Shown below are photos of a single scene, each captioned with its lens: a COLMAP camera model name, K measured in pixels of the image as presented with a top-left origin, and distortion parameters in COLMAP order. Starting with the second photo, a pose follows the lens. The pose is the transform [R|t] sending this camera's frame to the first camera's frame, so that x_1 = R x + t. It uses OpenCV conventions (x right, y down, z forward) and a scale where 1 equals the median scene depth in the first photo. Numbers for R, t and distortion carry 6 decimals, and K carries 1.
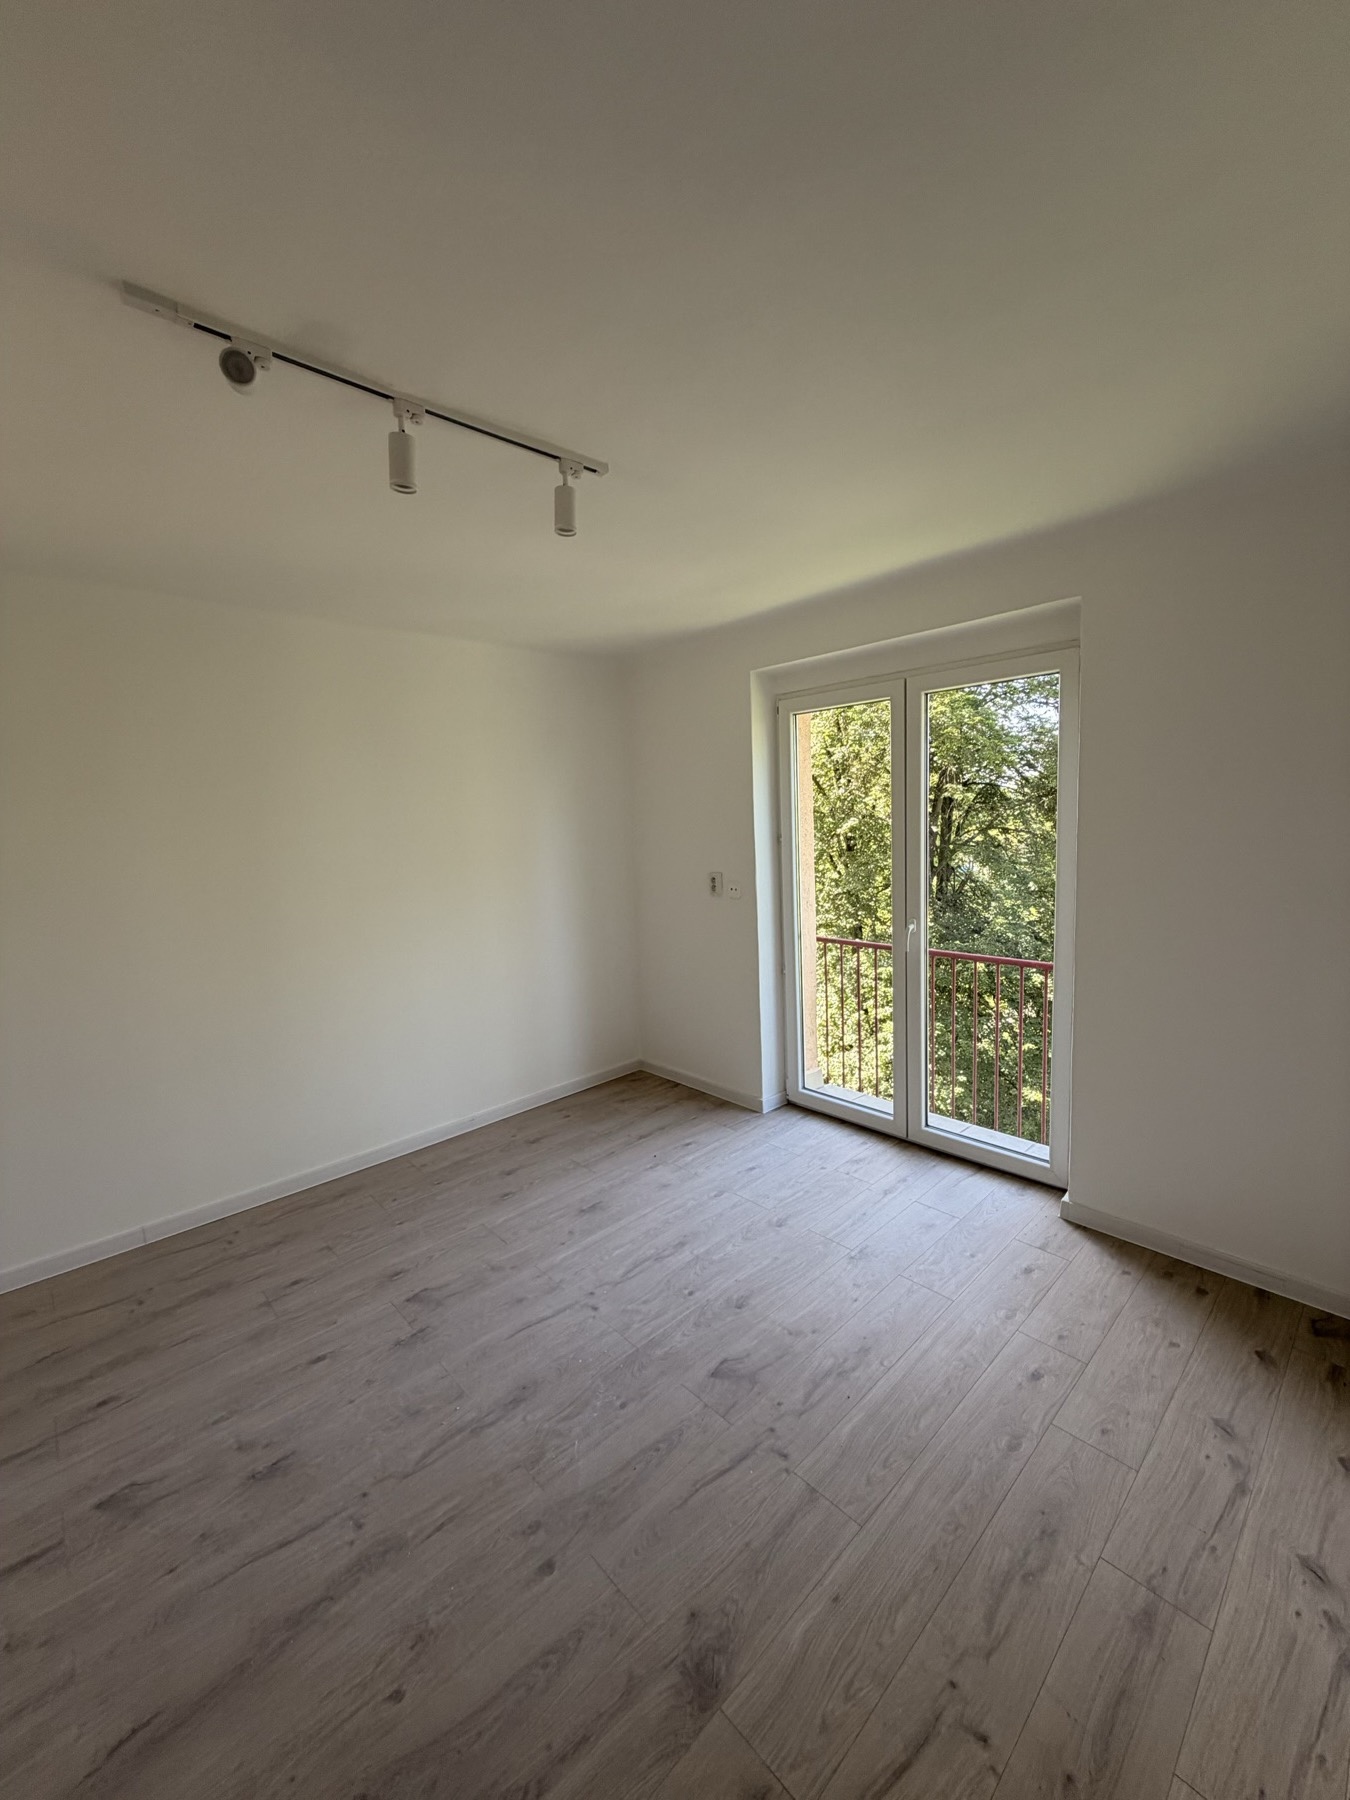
lens RADIAL K [[713.6, 0, 678.6], [0, 713.6, 895.9], [0, 0, 1]] dist [-0.001117, 0.000053]
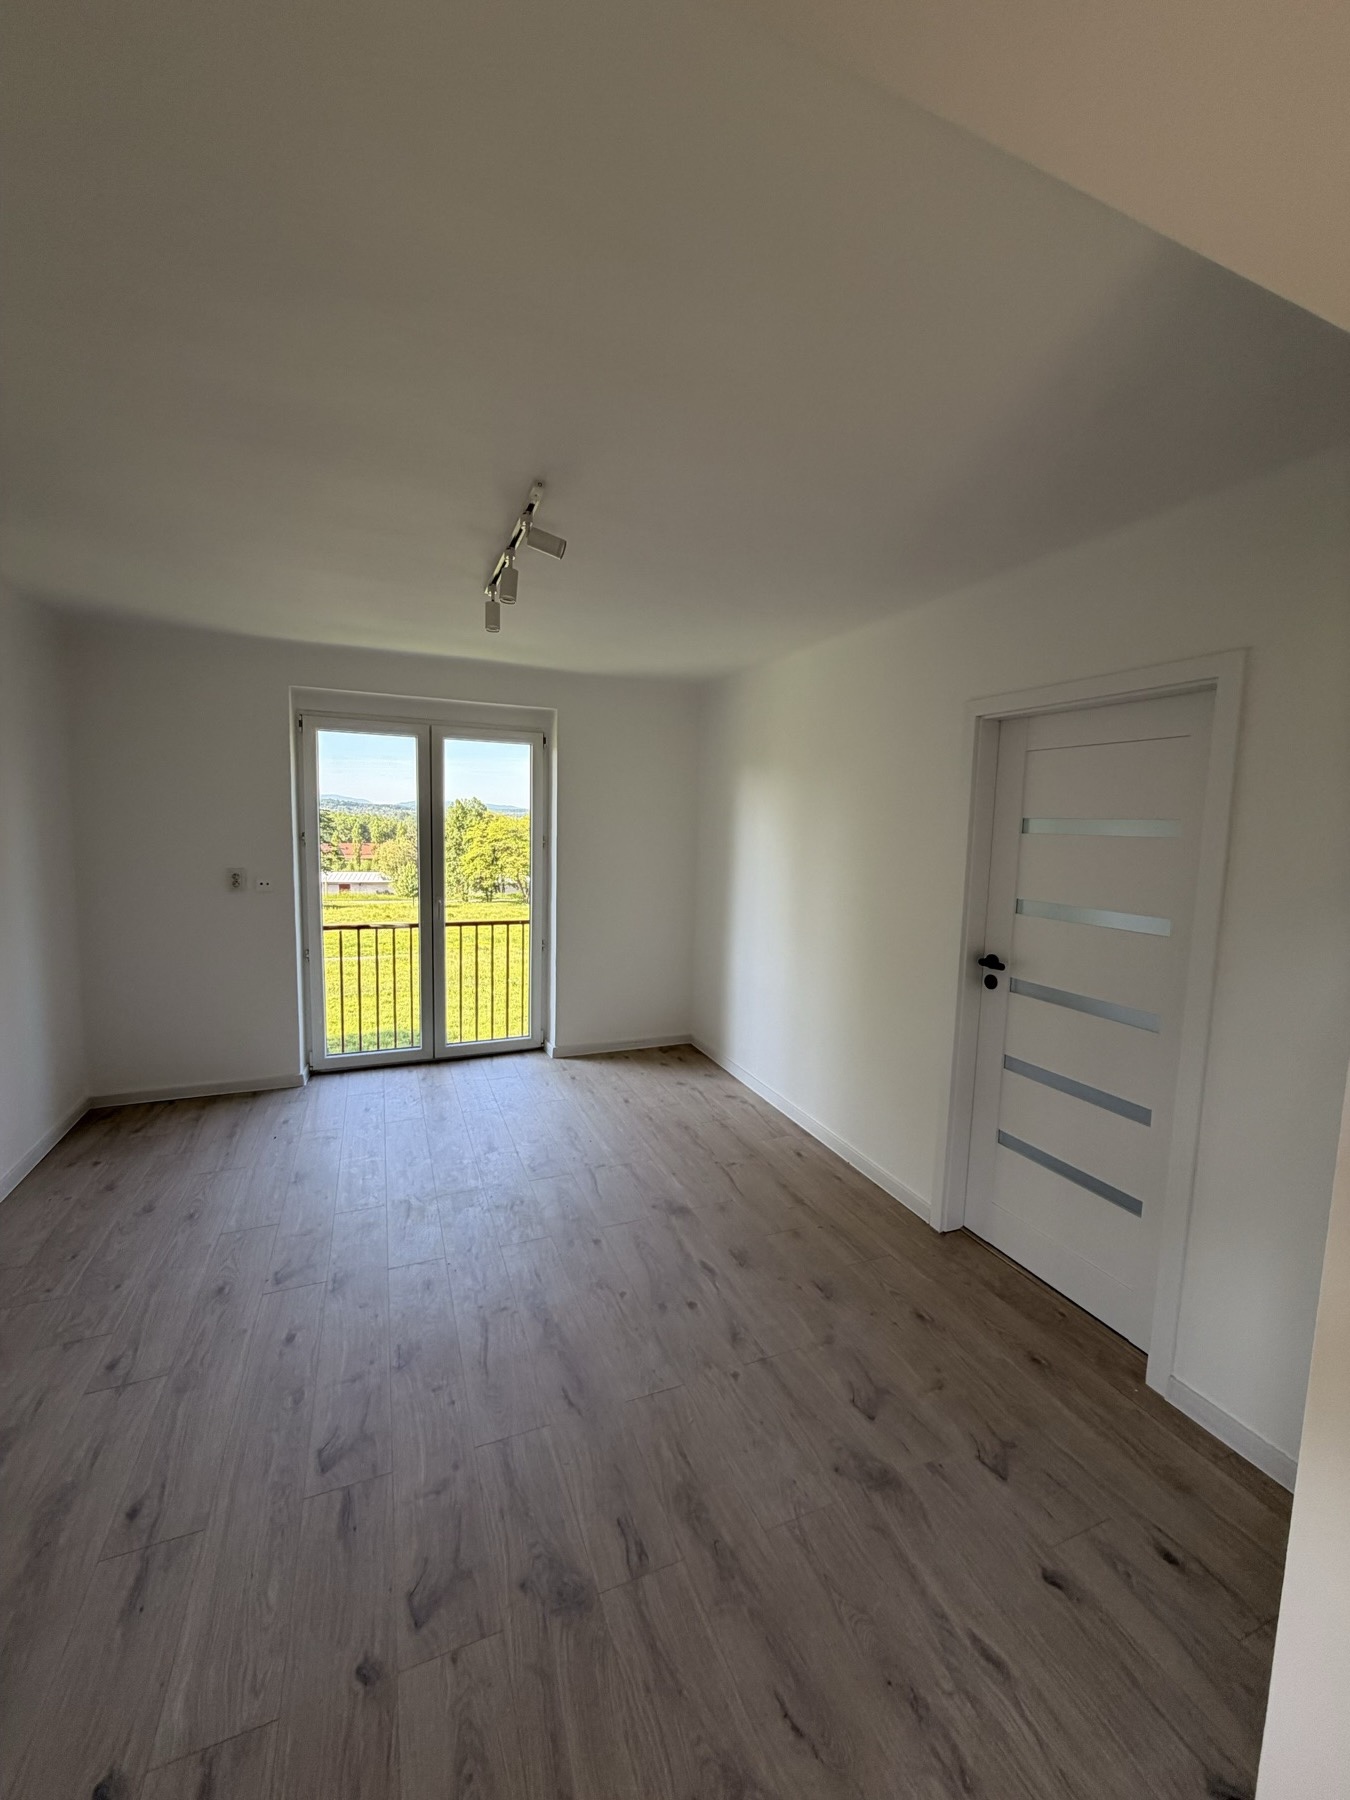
lens RADIAL K [[713.6, 0, 678.6], [0, 713.6, 895.9], [0, 0, 1]] dist [-0.001117, 0.000053]
pose [[0.341921, -0.045014, 0.938650, -0.783156], [0.064101, 0.997643, 0.024493, 0.024399], [-0.937540, 0.051793, 0.344001, 0.069538]]
